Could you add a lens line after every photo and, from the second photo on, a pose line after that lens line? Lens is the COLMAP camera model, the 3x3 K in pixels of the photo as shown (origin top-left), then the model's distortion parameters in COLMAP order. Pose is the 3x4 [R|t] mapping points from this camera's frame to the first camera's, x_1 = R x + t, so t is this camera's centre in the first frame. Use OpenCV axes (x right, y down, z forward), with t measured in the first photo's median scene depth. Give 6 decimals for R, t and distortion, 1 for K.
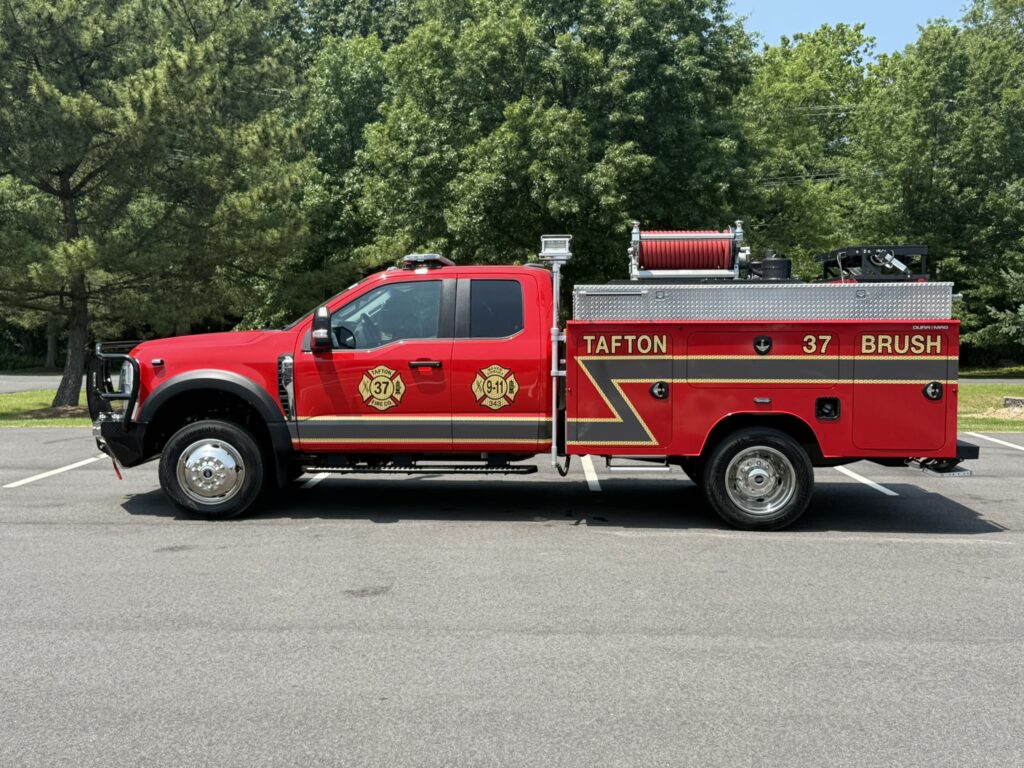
lens RADIAL K [[1112.2, 0, 512.0], [0, 1112.2, 384.0], [0, 0, 1]] dist [0.170371, -0.367005]
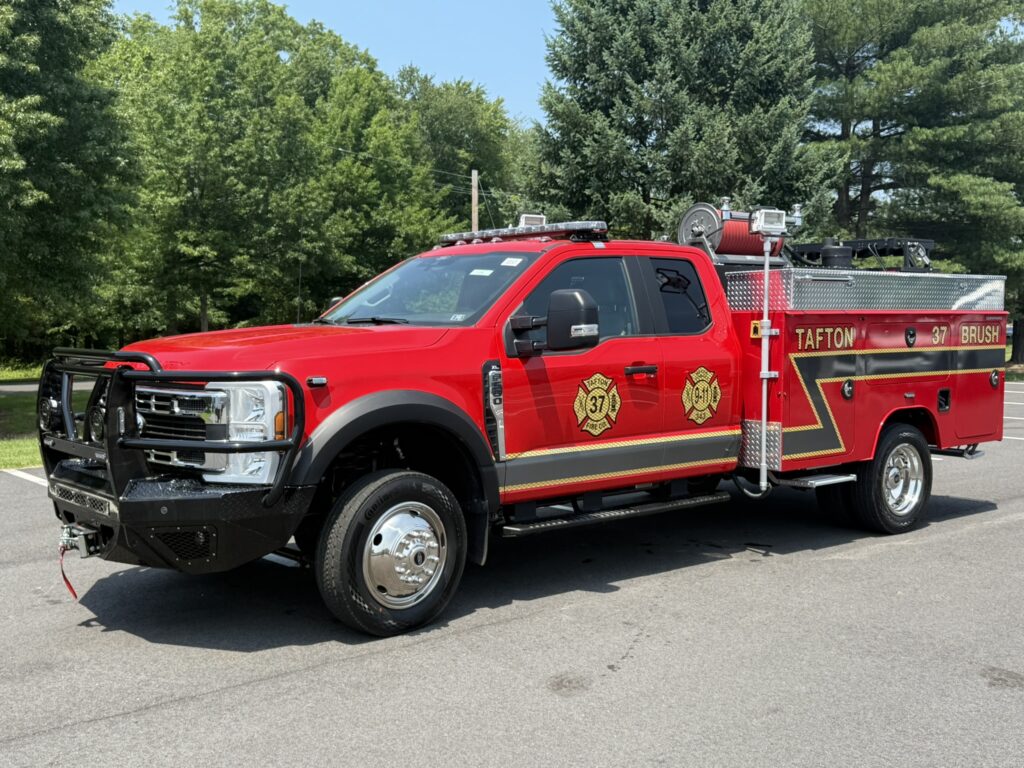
lens RADIAL K [[1112.2, 0, 512.0], [0, 1112.2, 384.0], [0, 0, 1]] dist [0.170371, -0.367005]
pose [[0.723188, -0.042289, 0.689355, -0.651528], [0.041197, 0.998988, 0.018065, -0.024904], [-0.689422, 0.015335, 0.724198, 0.517243]]
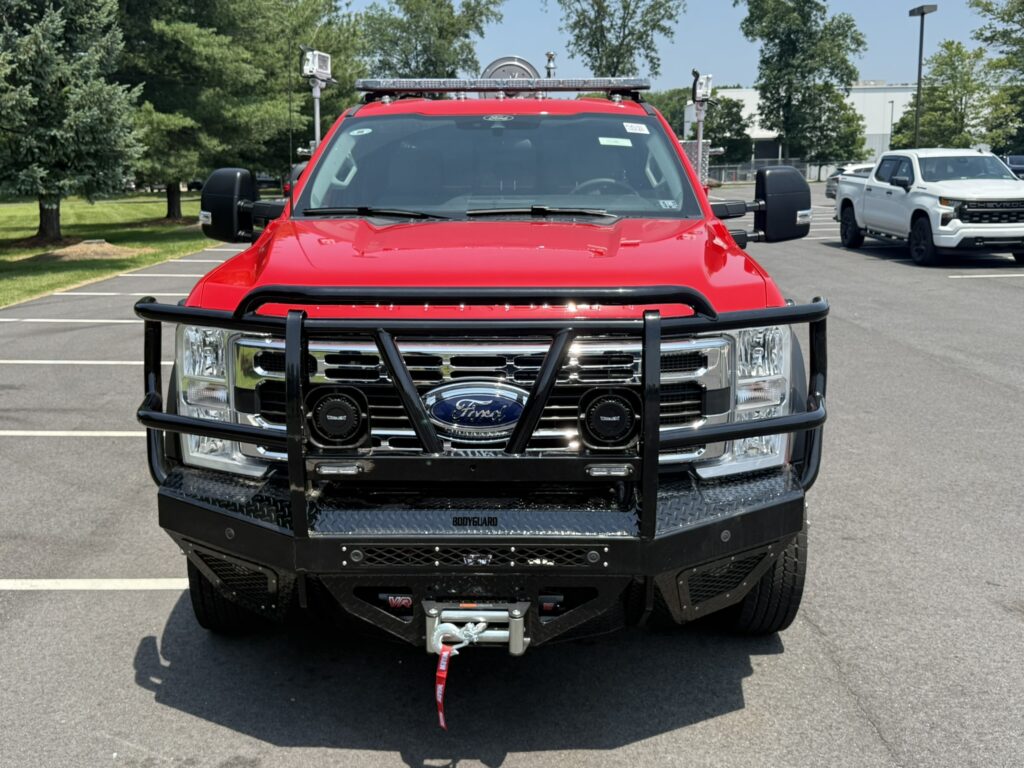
lens RADIAL K [[1112.2, 0, 512.0], [0, 1112.2, 384.0], [0, 0, 1]] dist [0.170371, -0.367005]
pose [[-0.024380, -0.194192, 0.980660, -0.678067], [0.069588, 0.978243, 0.195444, -0.044400], [-0.997278, 0.073007, -0.010336, 0.727944]]
